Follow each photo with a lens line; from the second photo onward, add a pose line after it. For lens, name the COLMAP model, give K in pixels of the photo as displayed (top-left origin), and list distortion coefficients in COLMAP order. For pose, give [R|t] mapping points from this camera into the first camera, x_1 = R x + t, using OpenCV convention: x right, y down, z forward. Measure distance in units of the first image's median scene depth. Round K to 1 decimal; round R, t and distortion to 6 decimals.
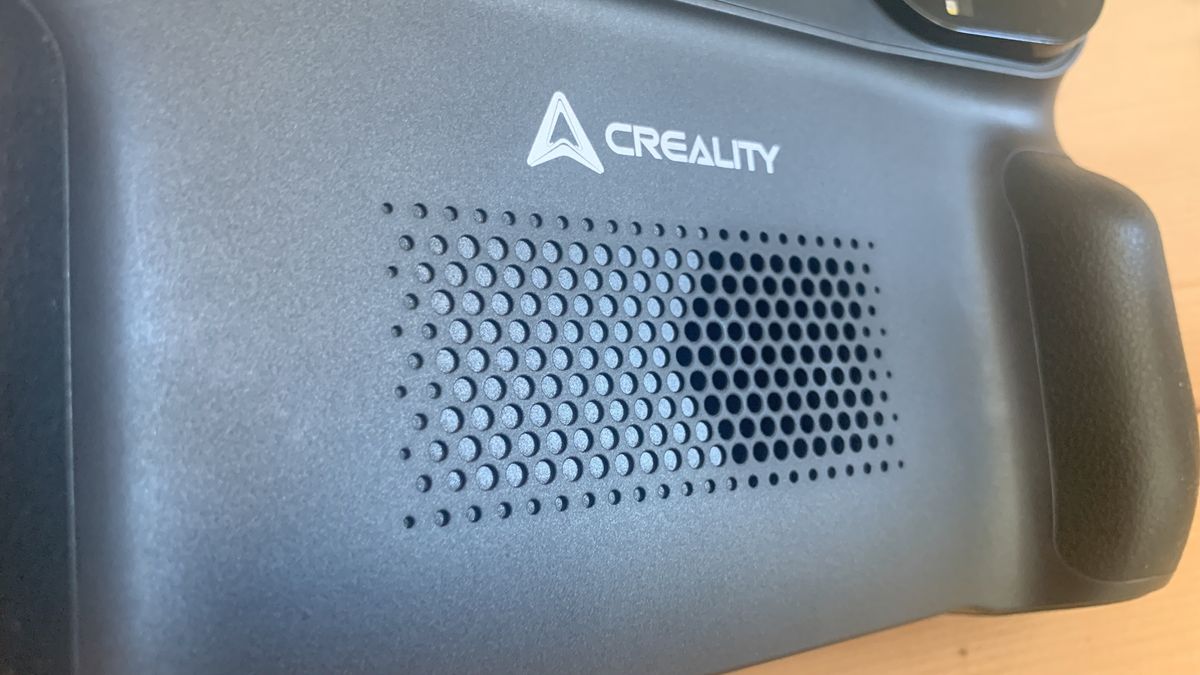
lens RADIAL K [[960.2, 0, 598.6], [0, 960.2, 337.9], [0, 0, 1]] dist [0.014249, -0.027584]
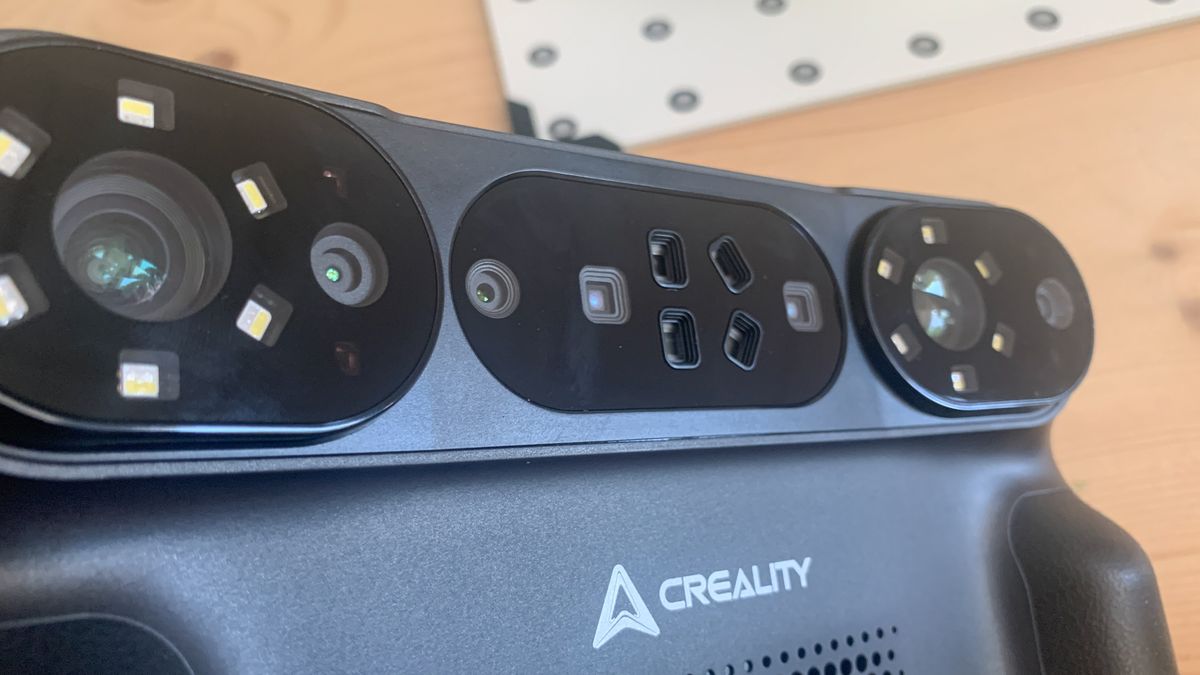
lens RADIAL K [[960.2, 0, 598.6], [0, 960.2, 345.2], [0, 0, 1]] dist [0.014249, -0.027584]
pose [[0.999461, -0.015584, 0.028907, -0.085074], [0.017485, 0.997617, -0.066737, -0.403881], [-0.027798, 0.067206, 0.997352, -0.094308]]
